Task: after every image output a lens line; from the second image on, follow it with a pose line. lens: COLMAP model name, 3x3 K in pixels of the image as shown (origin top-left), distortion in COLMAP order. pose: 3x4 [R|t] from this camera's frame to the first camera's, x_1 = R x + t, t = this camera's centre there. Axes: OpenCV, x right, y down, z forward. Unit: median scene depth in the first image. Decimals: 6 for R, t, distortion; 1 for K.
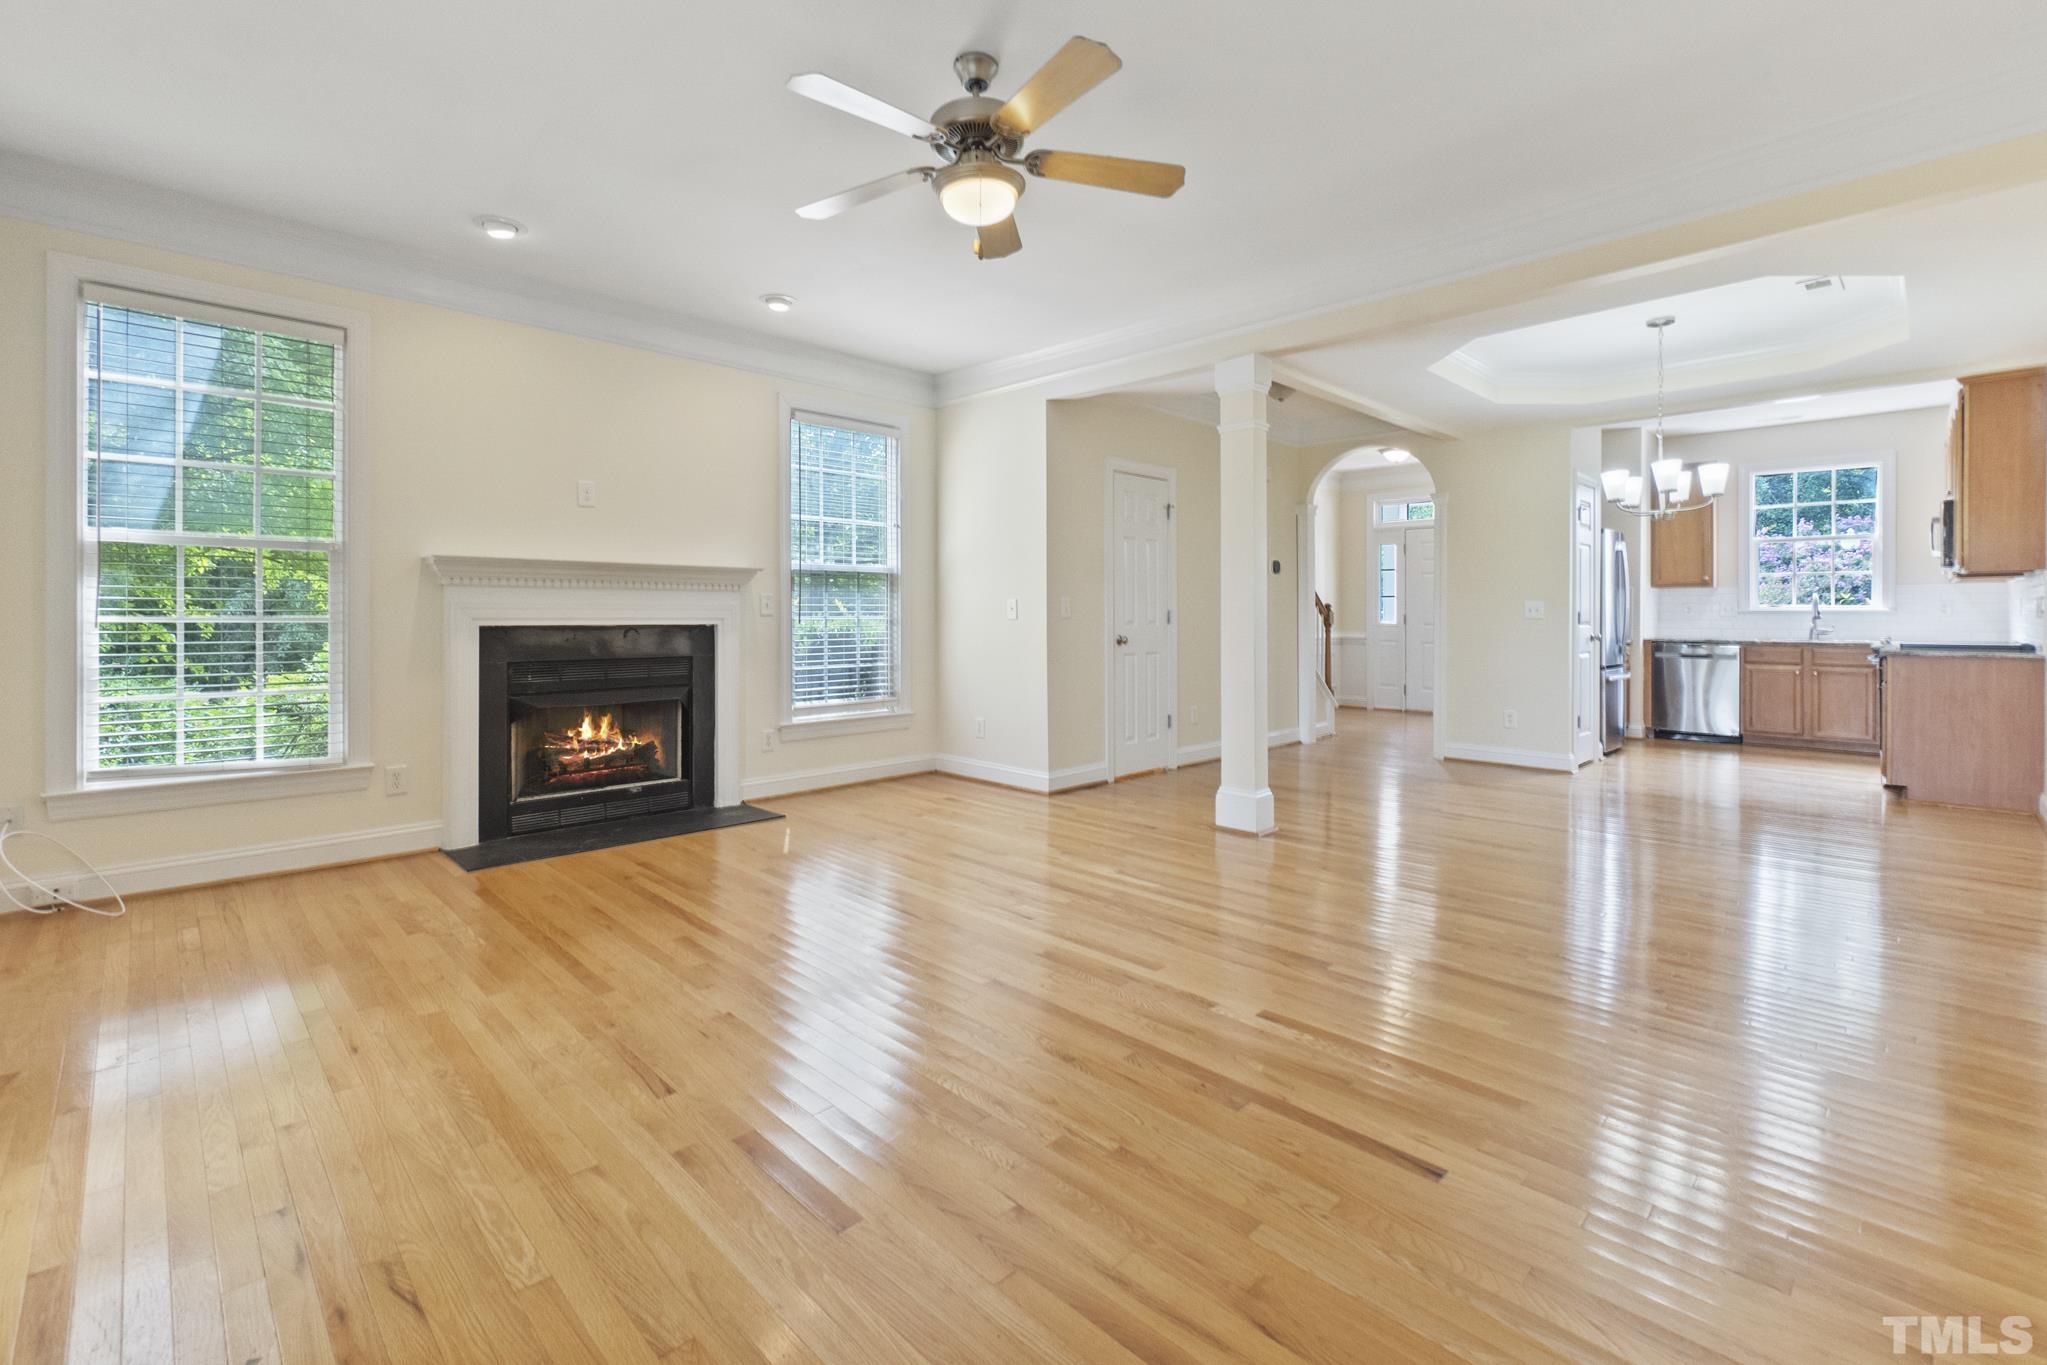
lens RADIAL K [[897.6, 0, 1023.0], [0, 897.6, 619.5], [0, 0, 1]] dist [0.000512, 0.000117]
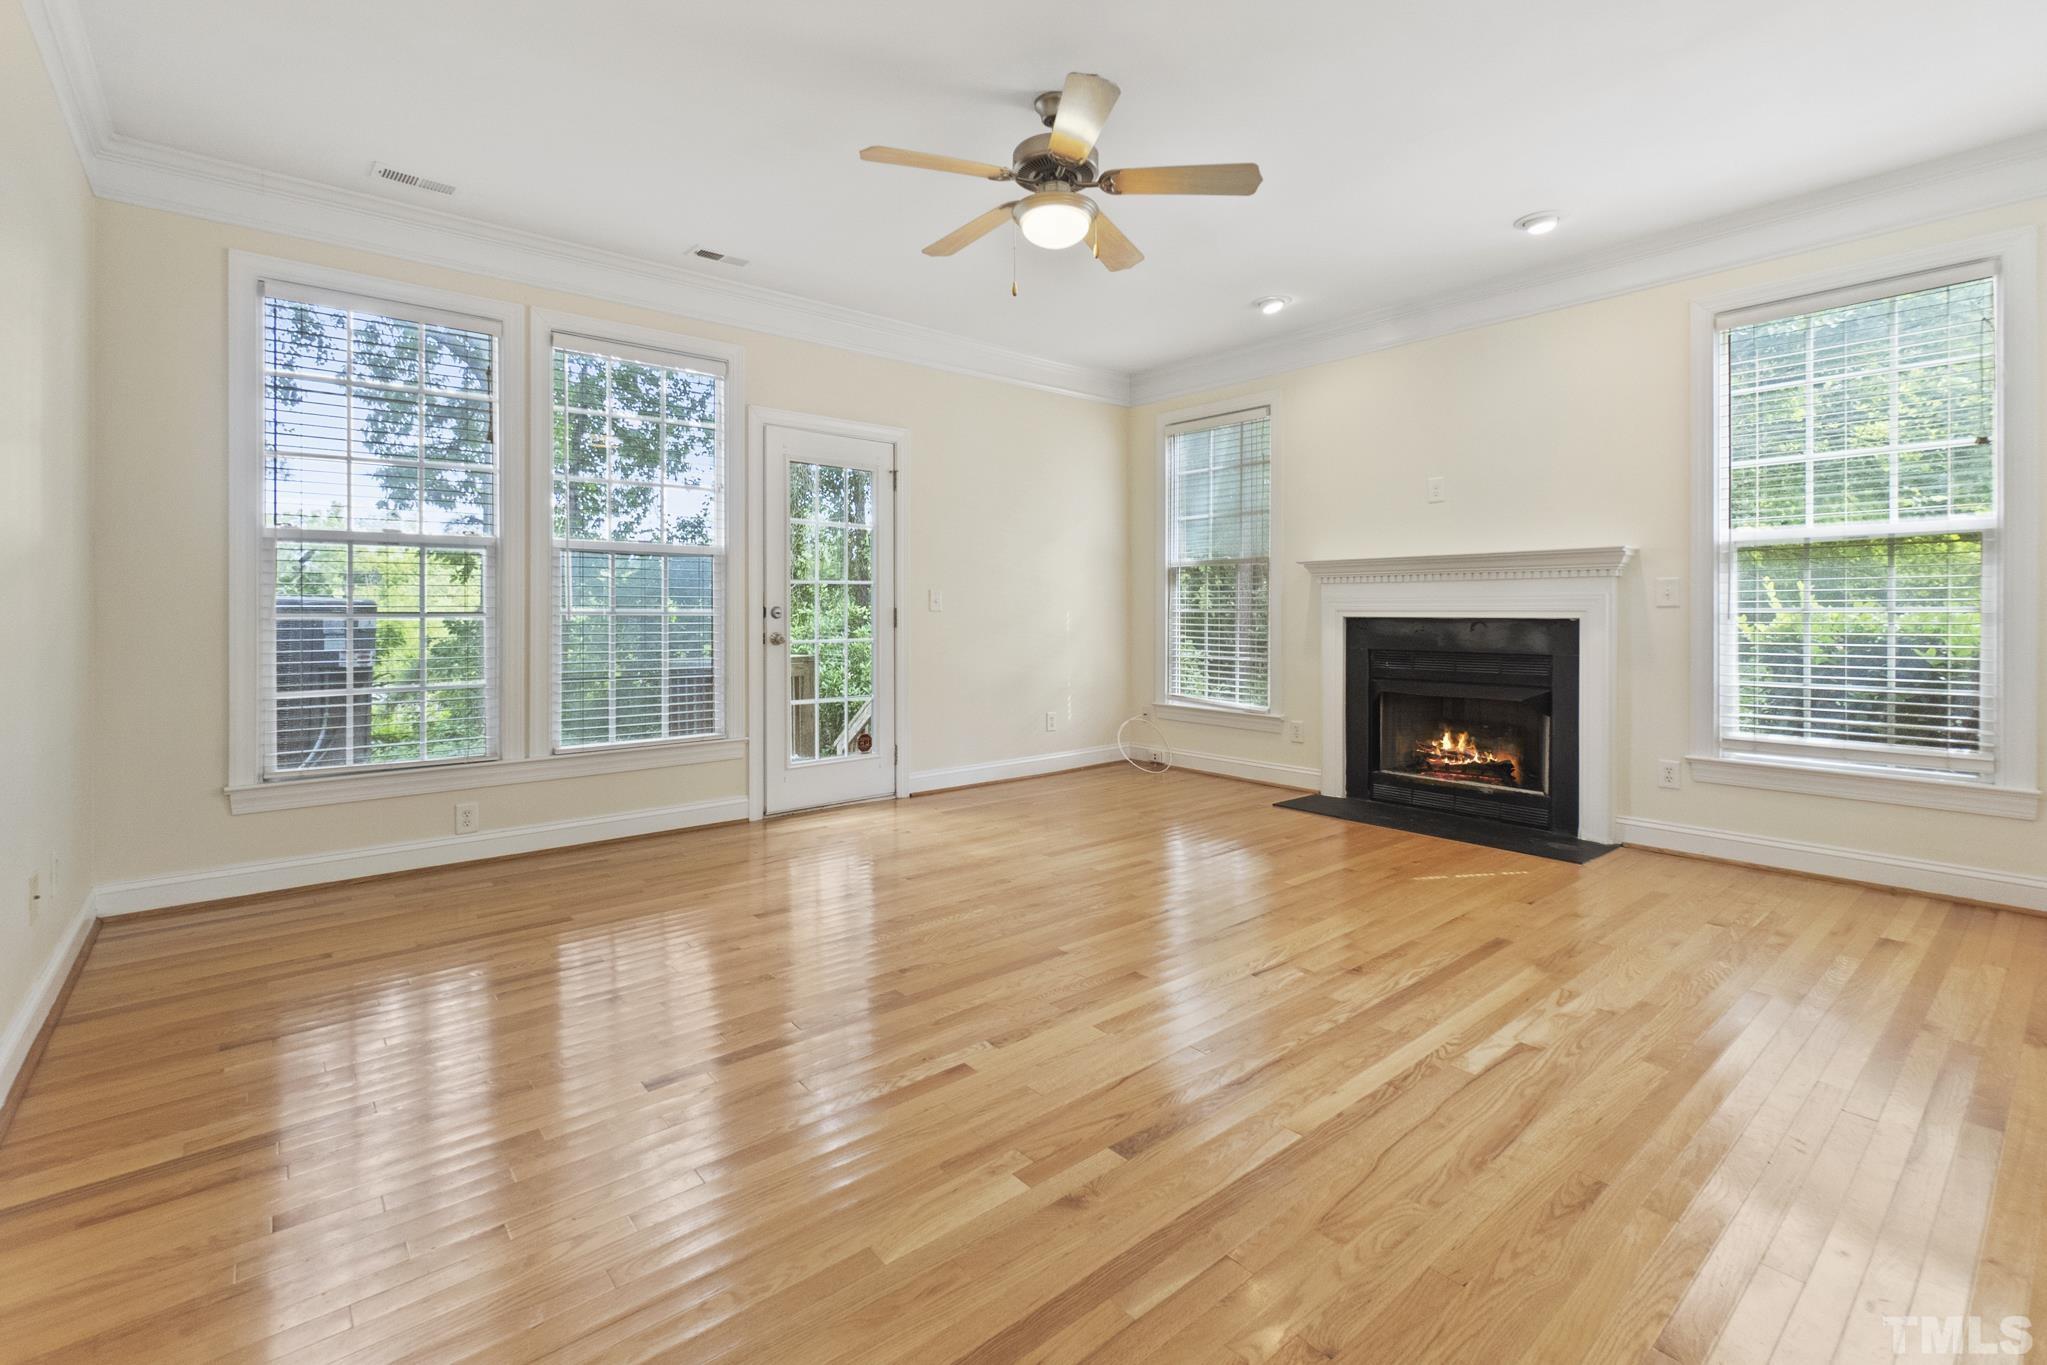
lens RADIAL K [[915.4, 0, 1022.9], [0, 915.4, 609.1], [0, 0, 1]] dist [-0.000353, -0.000068]
pose [[-0.075276, 0.004254, -0.997154, 0.590630], [0.003847, 0.999985, 0.003975, -0.009007], [0.997155, -0.003537, -0.075291, 0.599808]]
